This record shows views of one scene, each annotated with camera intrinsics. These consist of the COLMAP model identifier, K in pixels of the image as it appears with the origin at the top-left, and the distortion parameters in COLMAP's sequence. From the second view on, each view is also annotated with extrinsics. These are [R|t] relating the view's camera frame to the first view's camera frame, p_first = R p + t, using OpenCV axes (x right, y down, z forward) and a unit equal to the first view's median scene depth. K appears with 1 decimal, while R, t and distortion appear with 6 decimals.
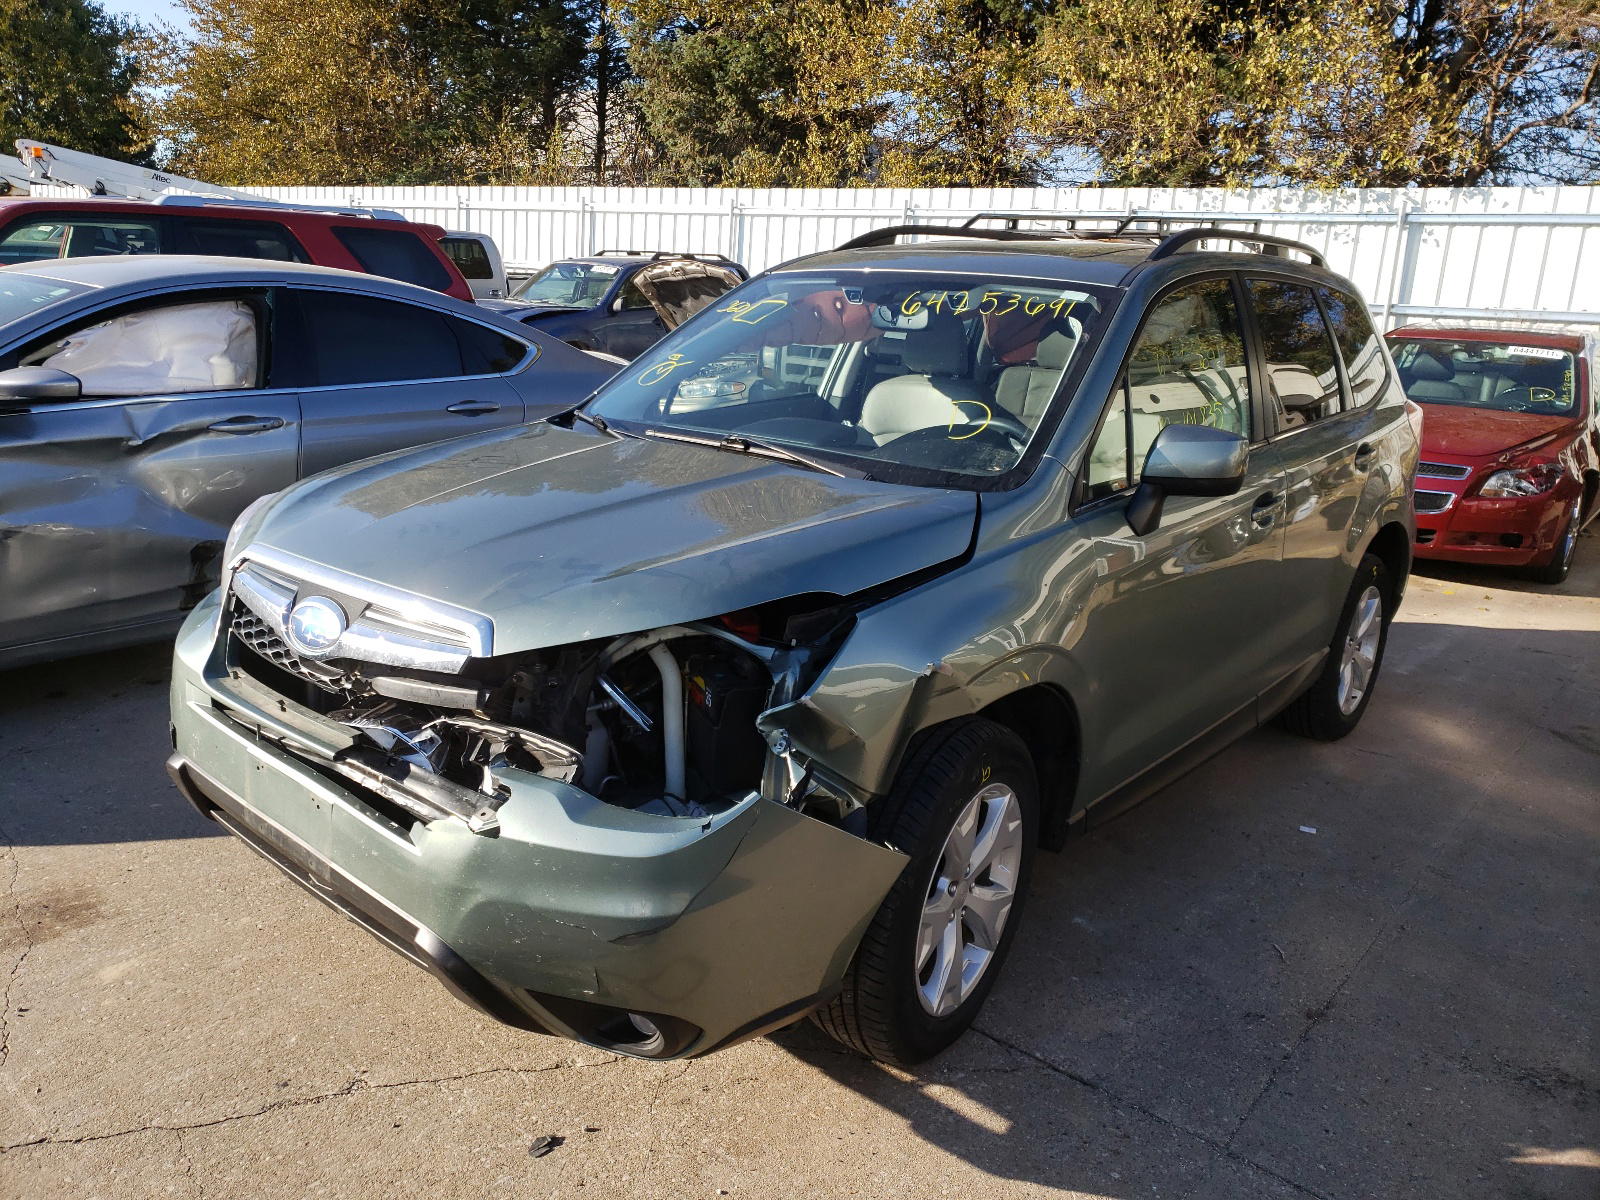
lens RADIAL K [[1258.2, 0, 800.0], [0, 1258.2, 600.0], [0, 0, 1]] dist [0.064767, -0.097086]
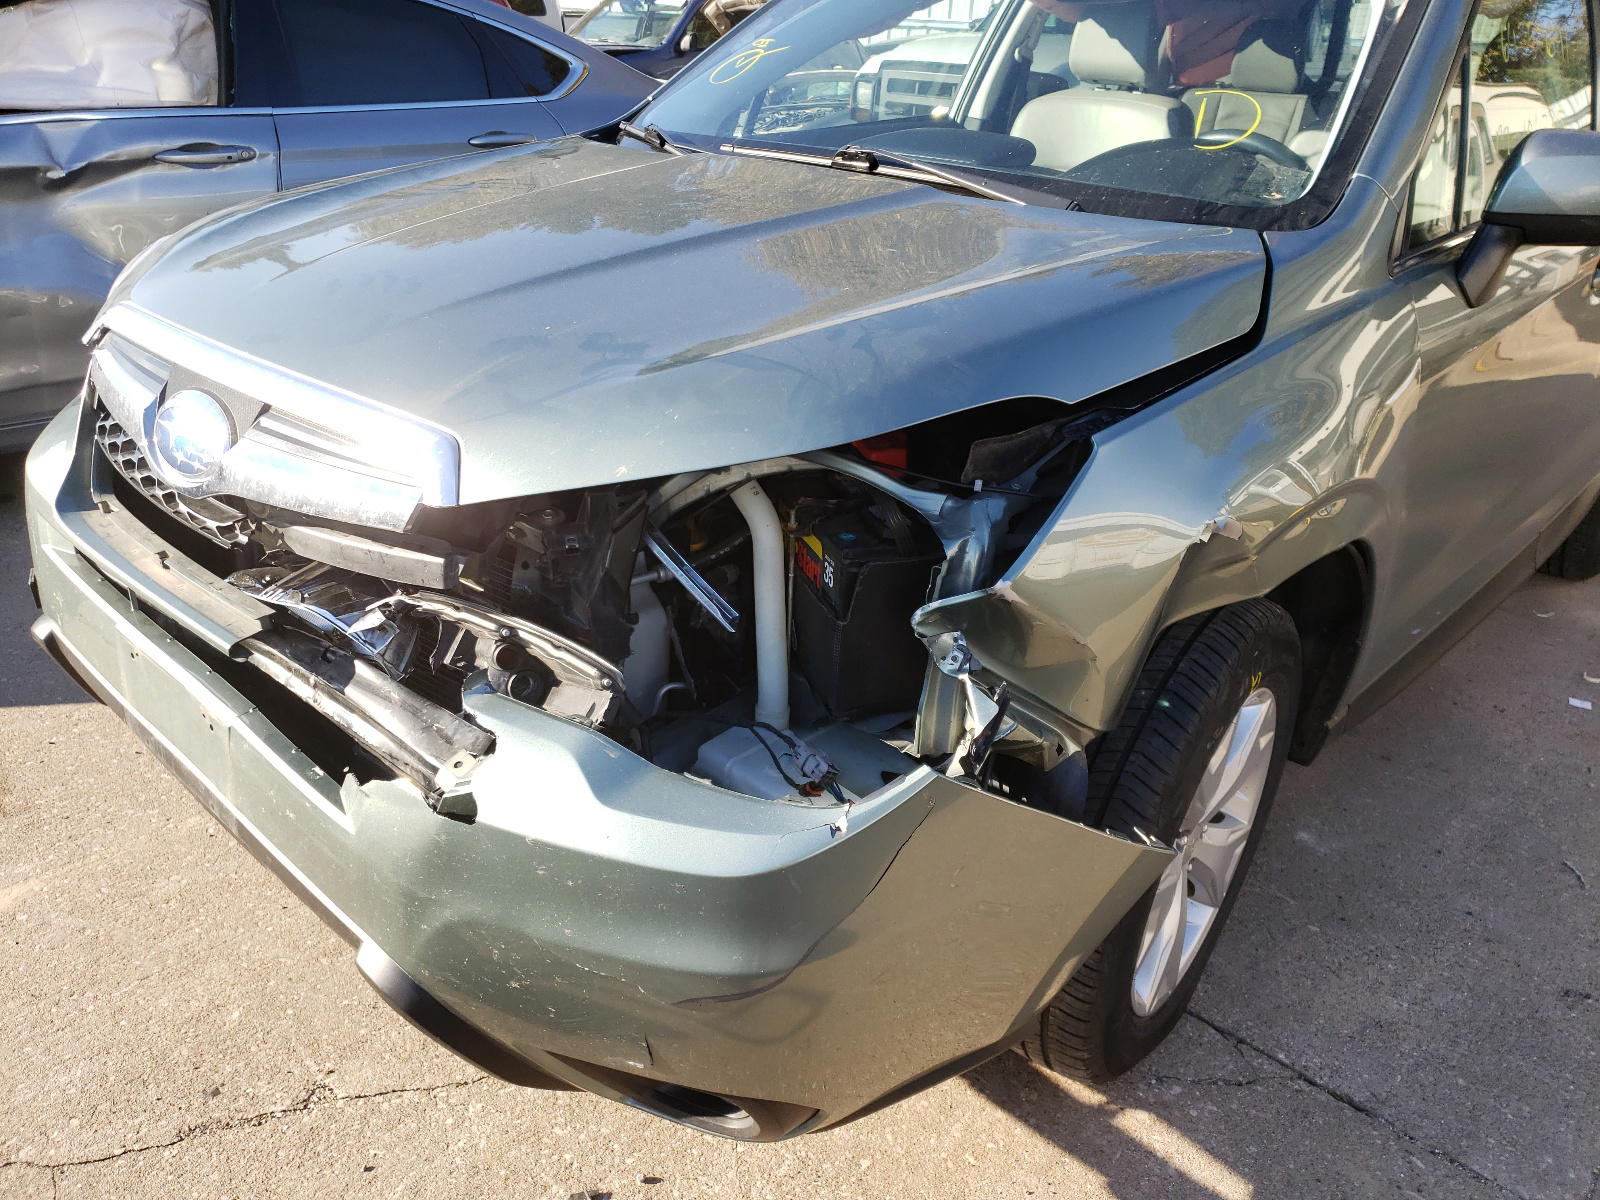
lens RADIAL K [[1238.9, 0, 854.1], [0, 1238.9, 595.8], [0, 0, 1]] dist [0.083343, -0.079860]
pose [[0.999805, 0.013570, -0.014374, -0.049822], [-0.010995, 0.986045, 0.166117, -0.009754], [0.016428, -0.165926, 0.986001, 0.392287]]
